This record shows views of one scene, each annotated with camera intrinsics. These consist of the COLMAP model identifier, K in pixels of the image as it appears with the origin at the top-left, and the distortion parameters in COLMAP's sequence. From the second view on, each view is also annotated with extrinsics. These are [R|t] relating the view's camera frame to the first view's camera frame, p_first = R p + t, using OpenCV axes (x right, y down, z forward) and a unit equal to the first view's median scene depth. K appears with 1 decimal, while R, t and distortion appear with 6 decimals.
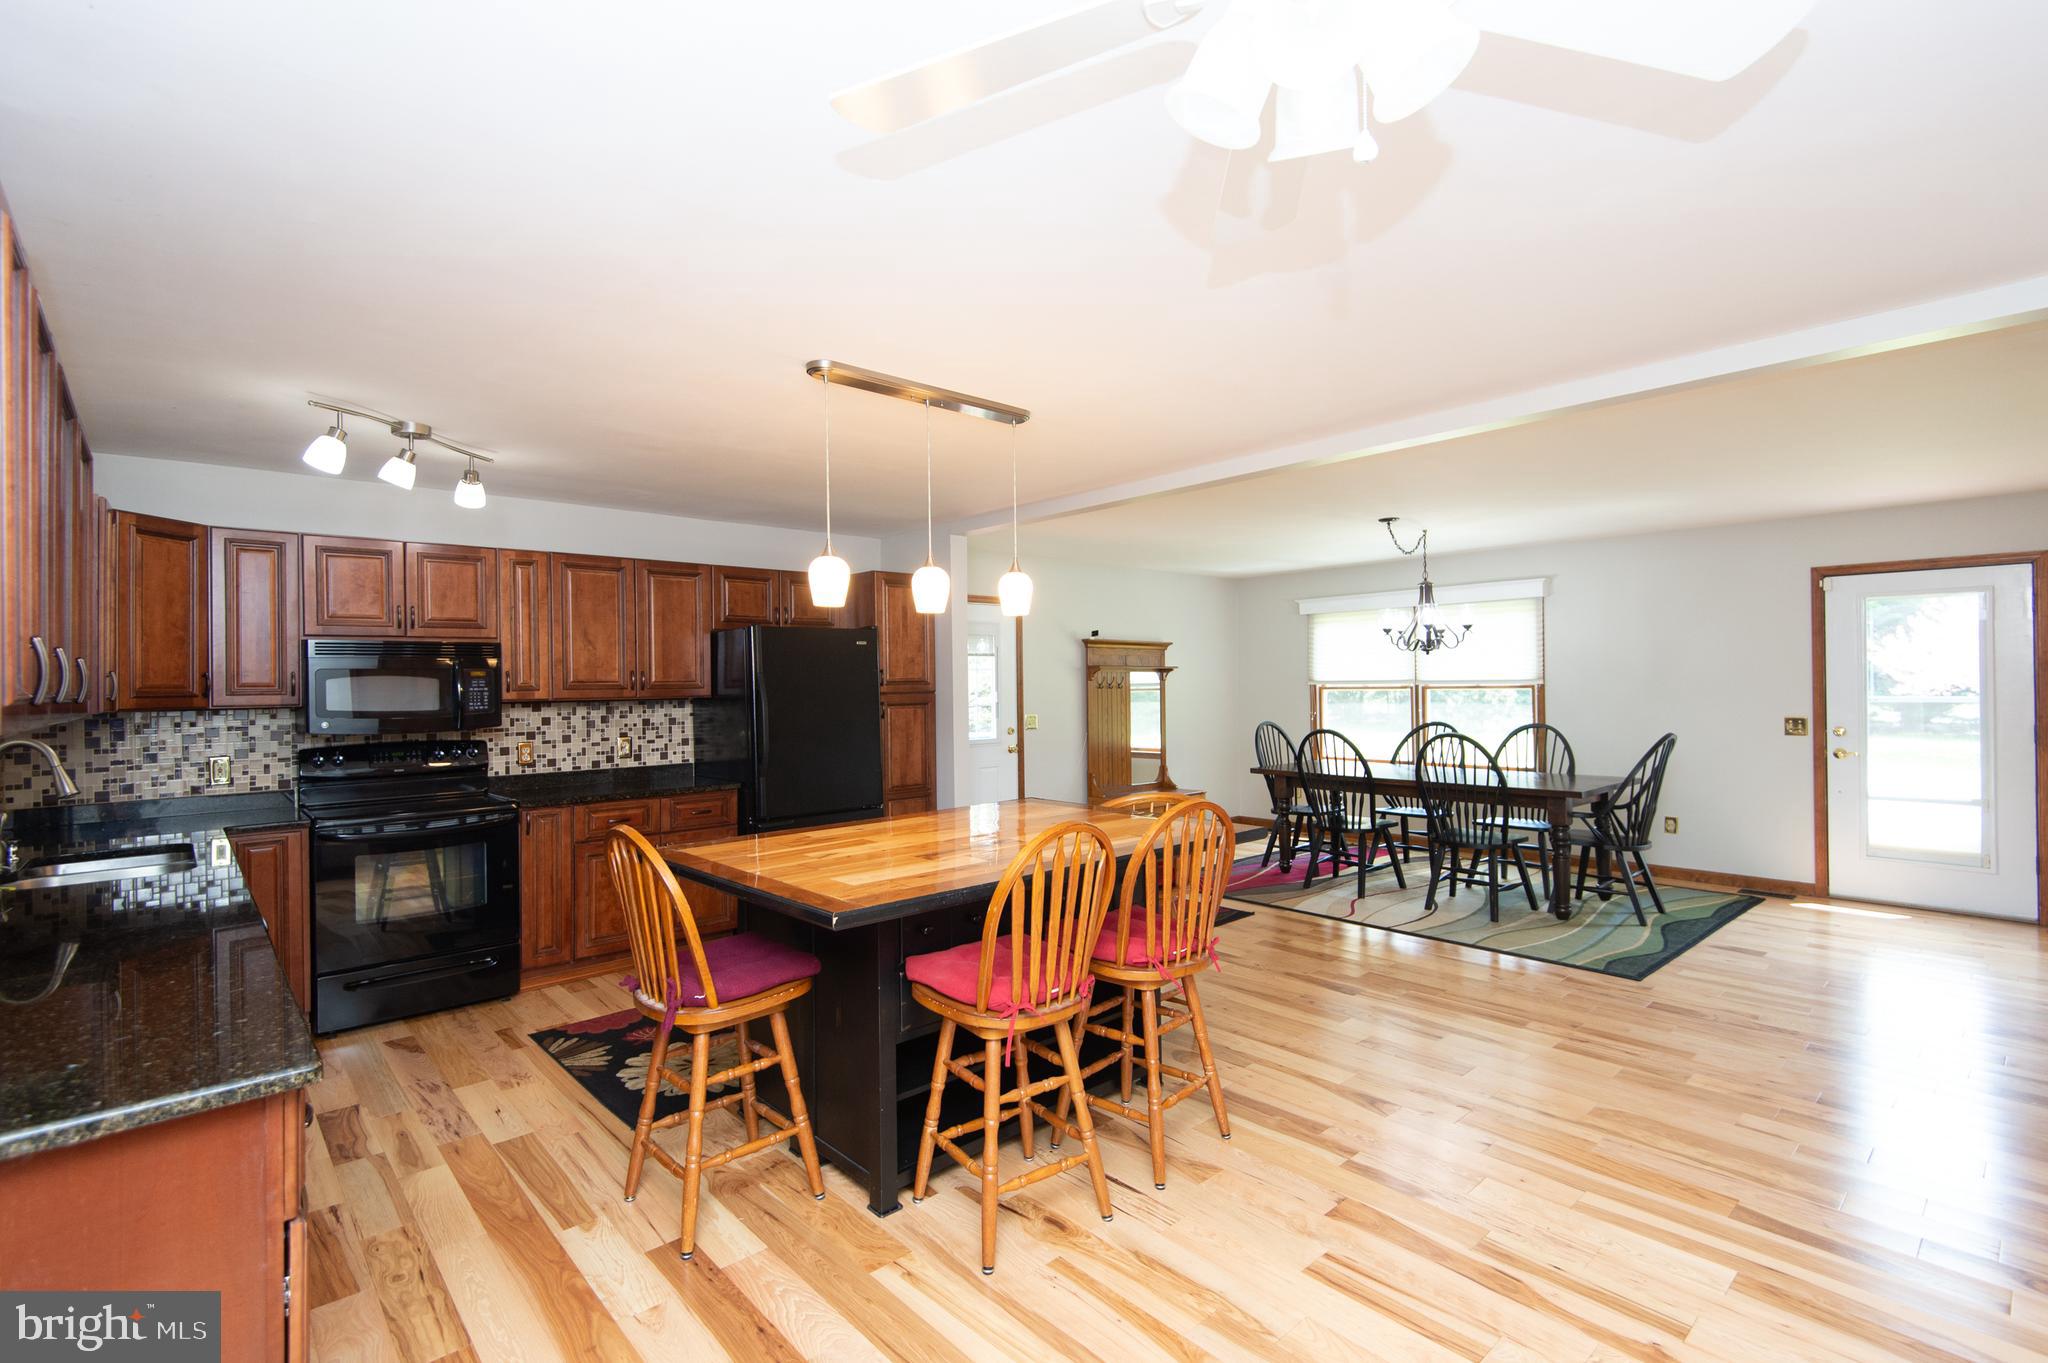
lens RADIAL K [[930.4, 0, 1016.2], [0, 930.4, 678.7], [0, 0, 1]] dist [0.011192, -0.008028]
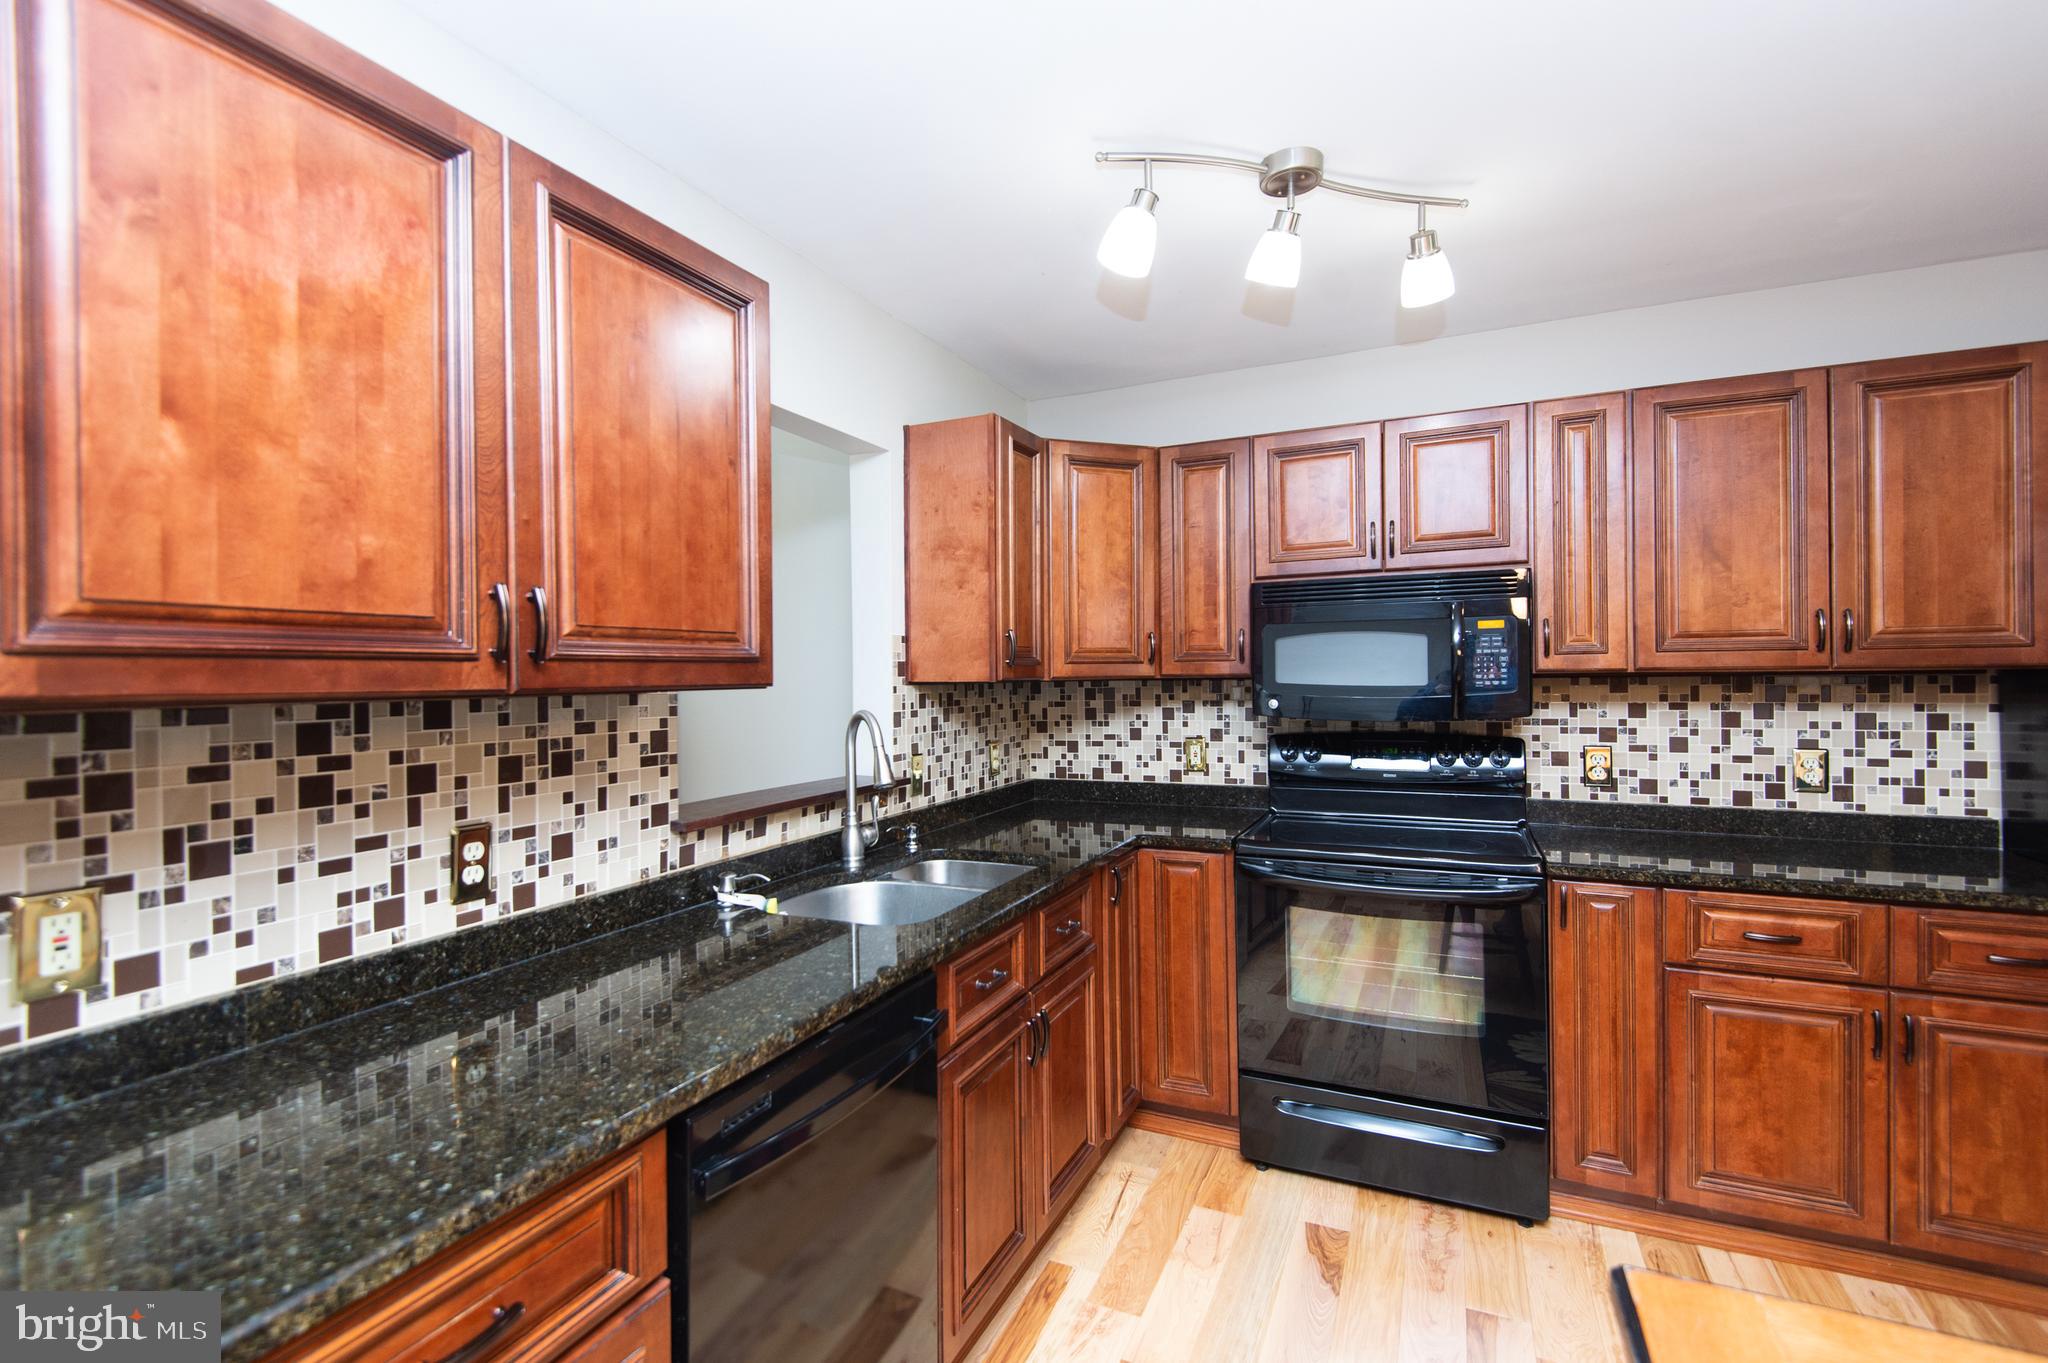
lens RADIAL K [[930.4, 0, 1030.6], [0, 930.4, 673.3], [0, 0, 1]] dist [0.011192, -0.008028]
pose [[0.405054, 0.010382, -0.914234, -0.158291], [0.010572, 0.999816, 0.016037, 0.012231], [0.914232, -0.016161, 0.404869, 0.489876]]
